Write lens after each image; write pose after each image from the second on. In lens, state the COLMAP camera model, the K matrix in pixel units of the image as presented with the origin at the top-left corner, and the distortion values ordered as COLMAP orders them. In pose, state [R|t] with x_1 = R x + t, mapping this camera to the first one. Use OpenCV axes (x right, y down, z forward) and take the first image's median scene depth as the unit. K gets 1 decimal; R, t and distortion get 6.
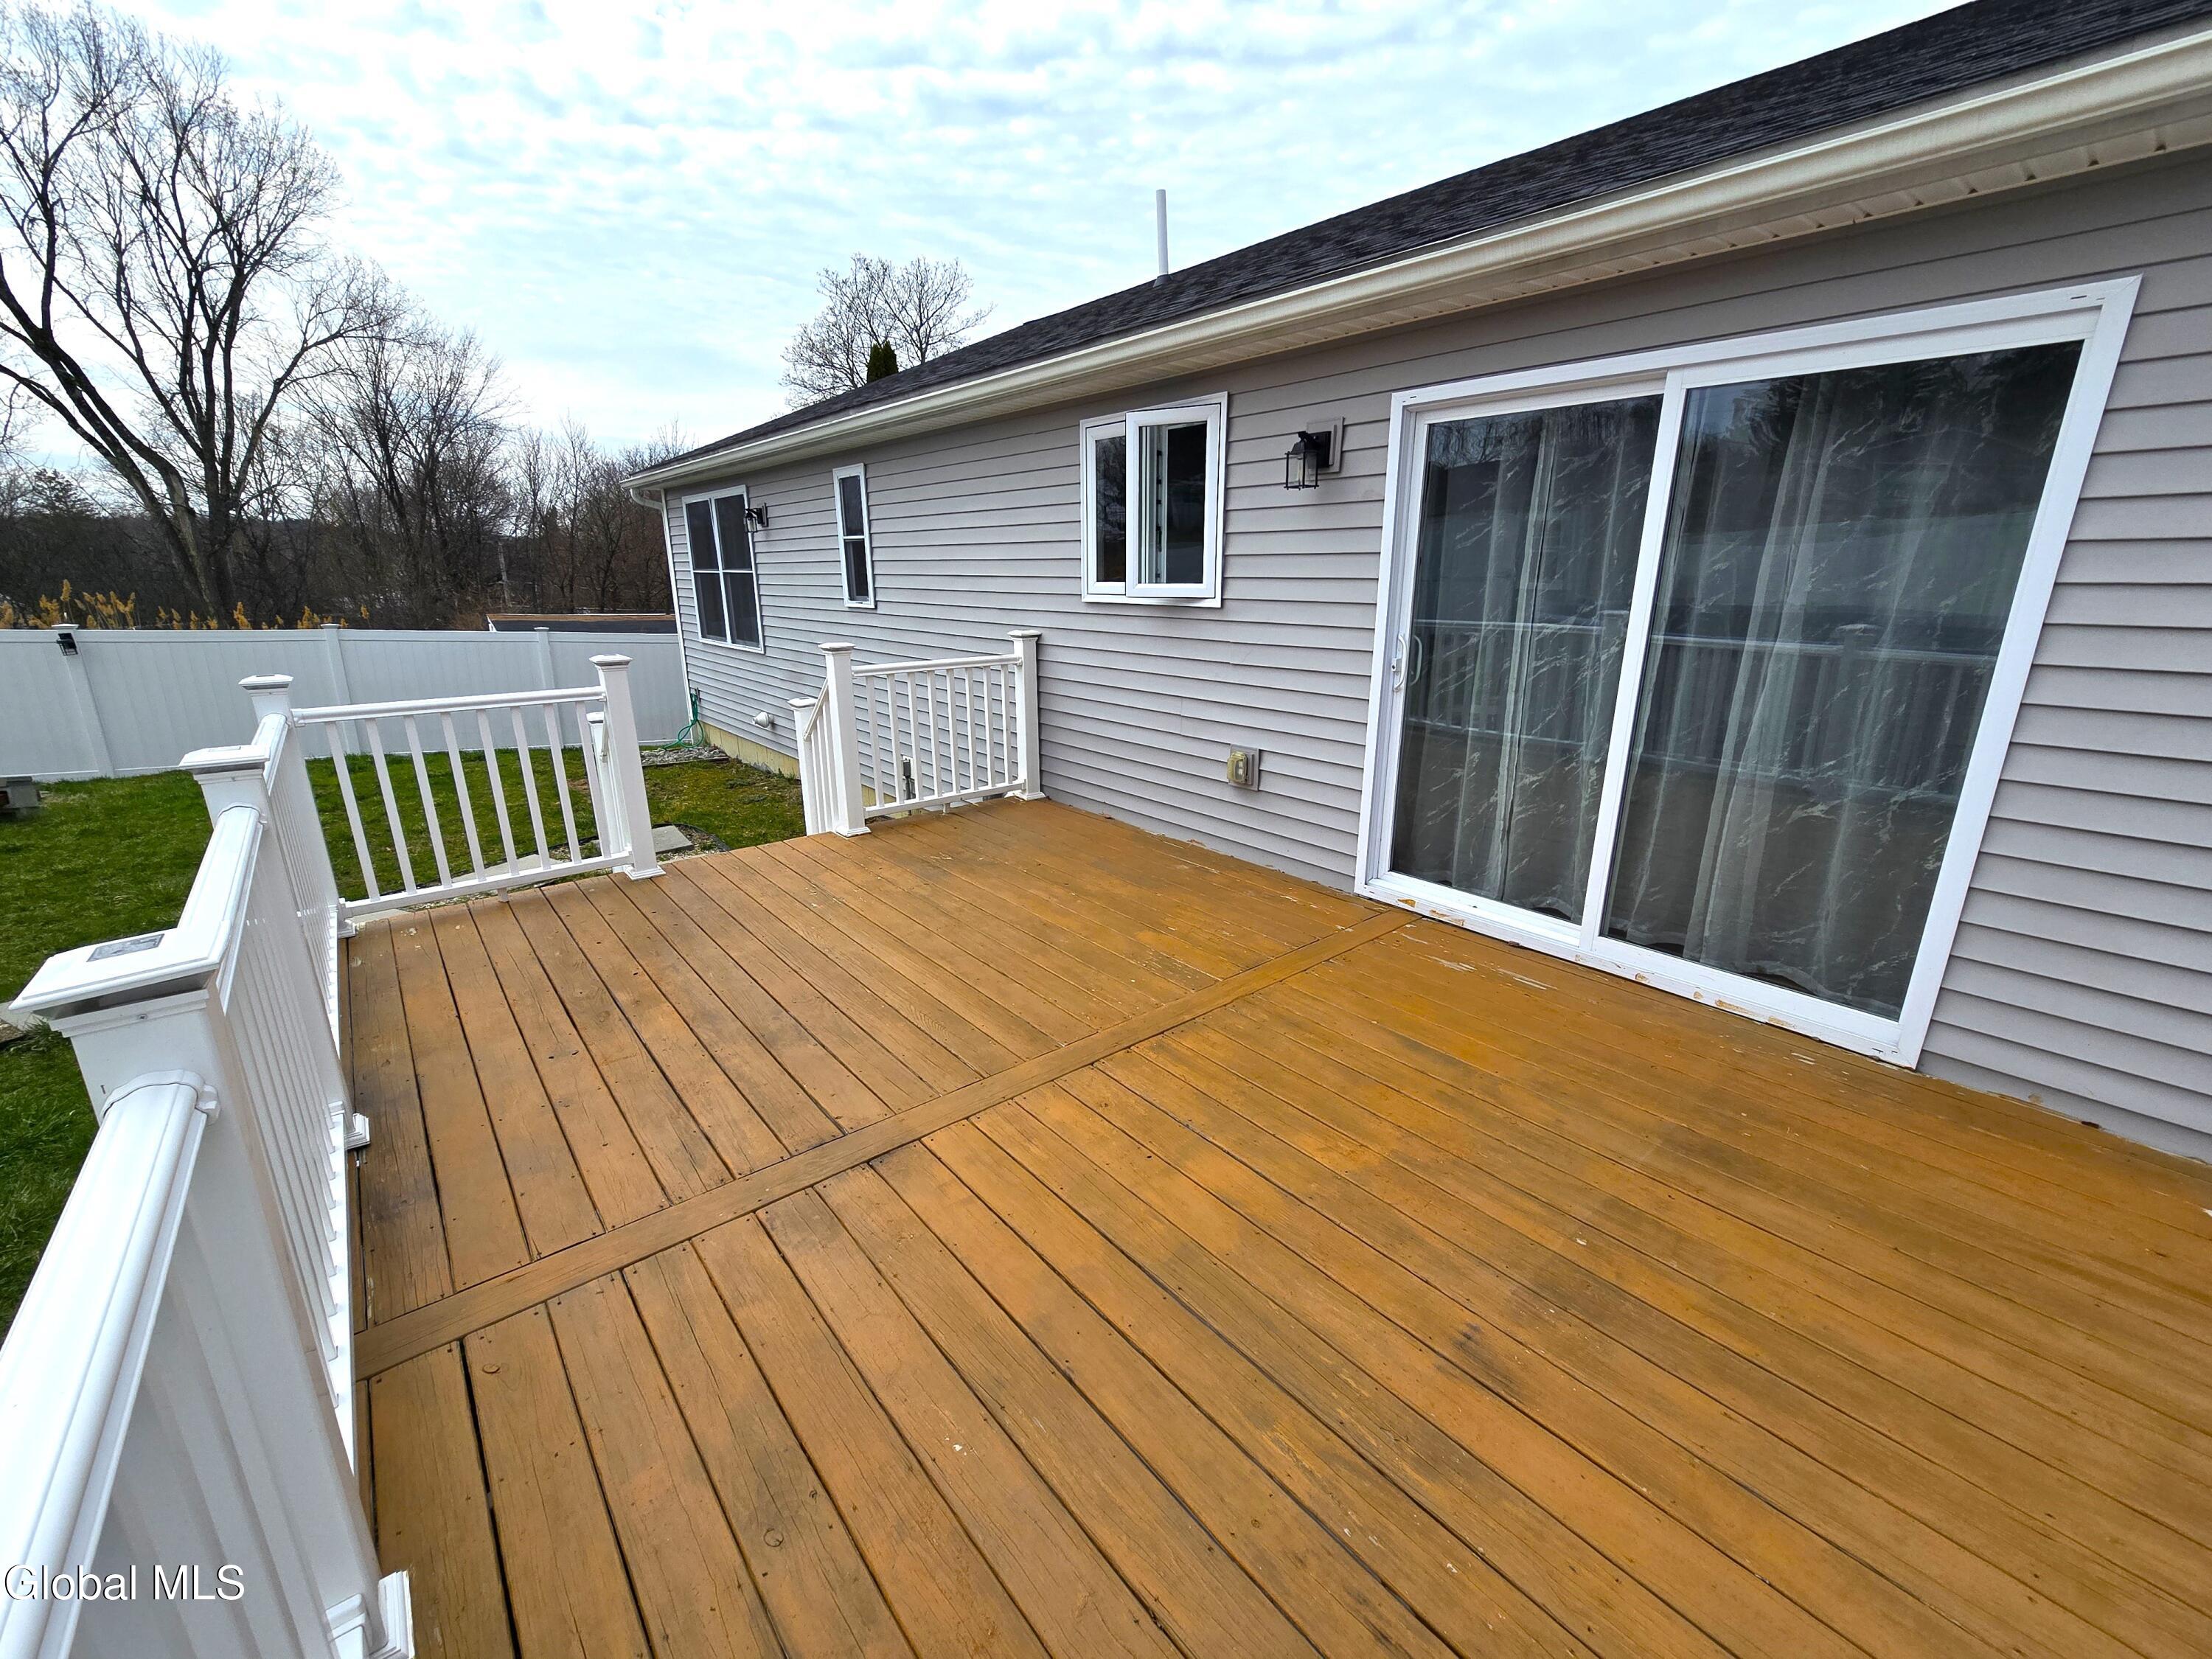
lens RADIAL K [[901.8, 0, 1099.0], [0, 901.8, 830.2], [0, 0, 1]] dist [0.001124, 0.000121]
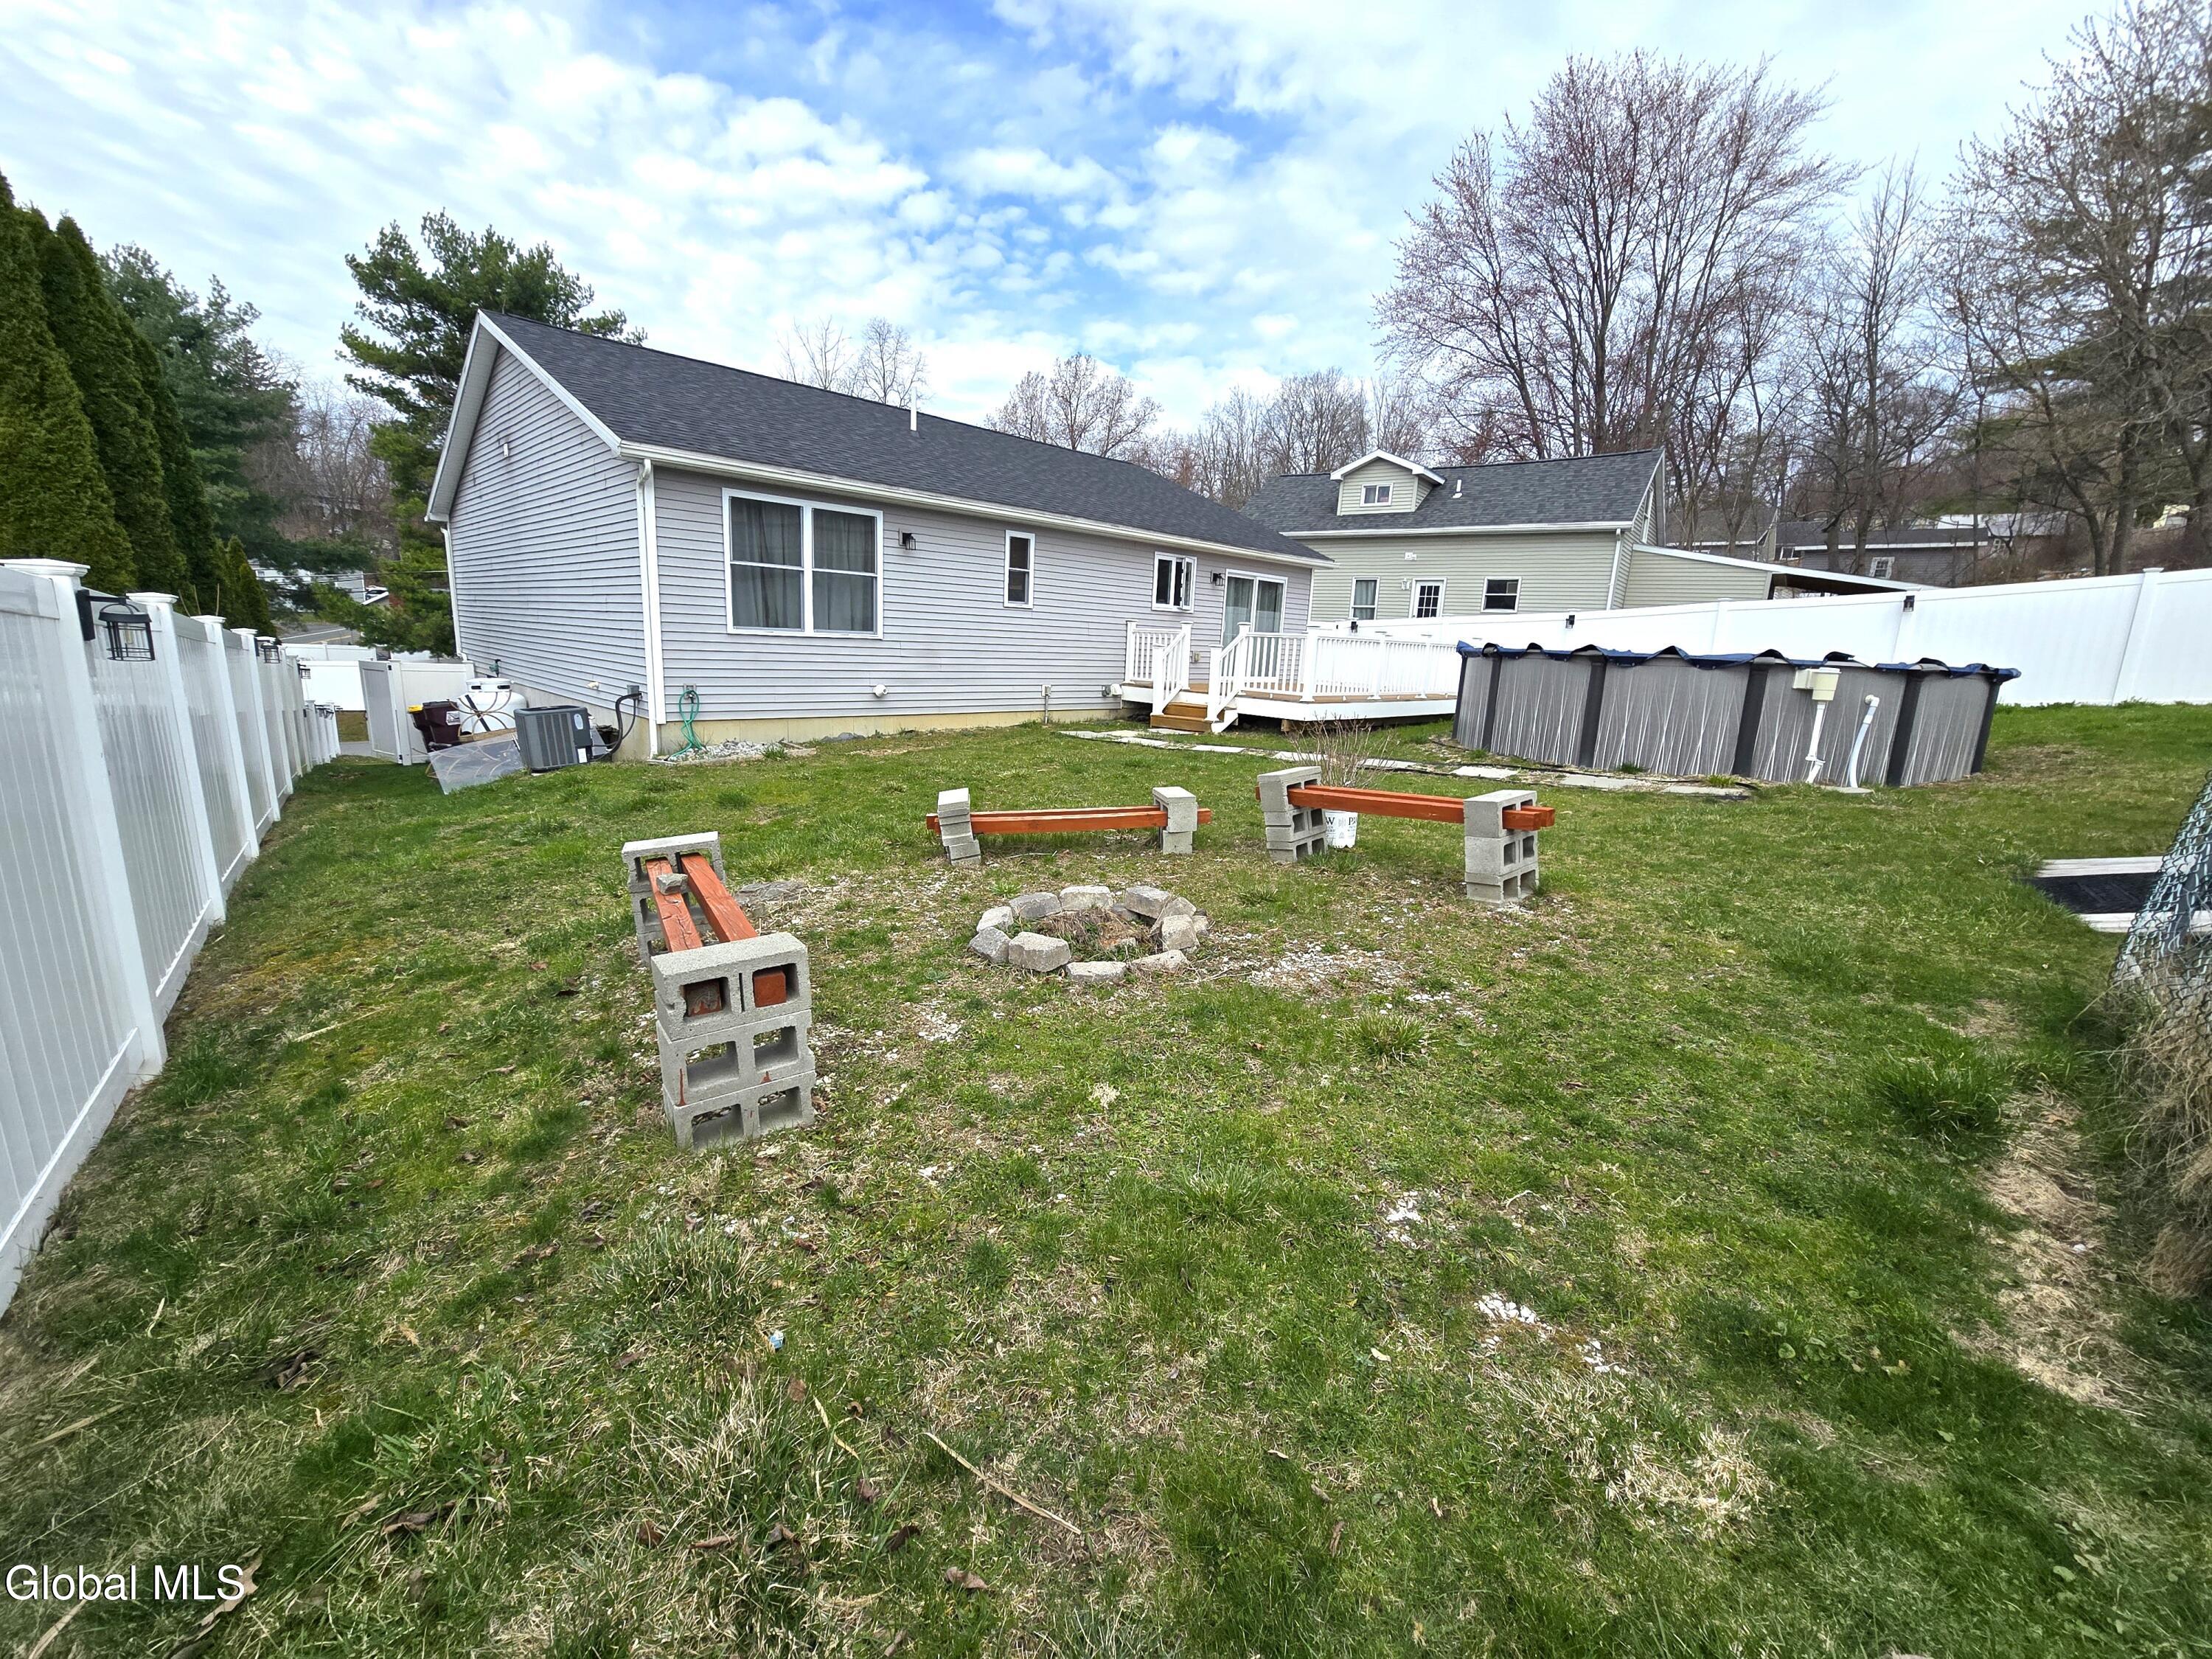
lens RADIAL K [[901.8, 0, 1099.0], [0, 901.8, 830.2], [0, 0, 1]] dist [0.001124, 0.000121]
pose [[-0.086147, -0.220475, 0.971581, -2.162337], [0.225066, 0.945690, 0.234555, -0.212412], [-0.970528, 0.238876, -0.031847, 1.014473]]
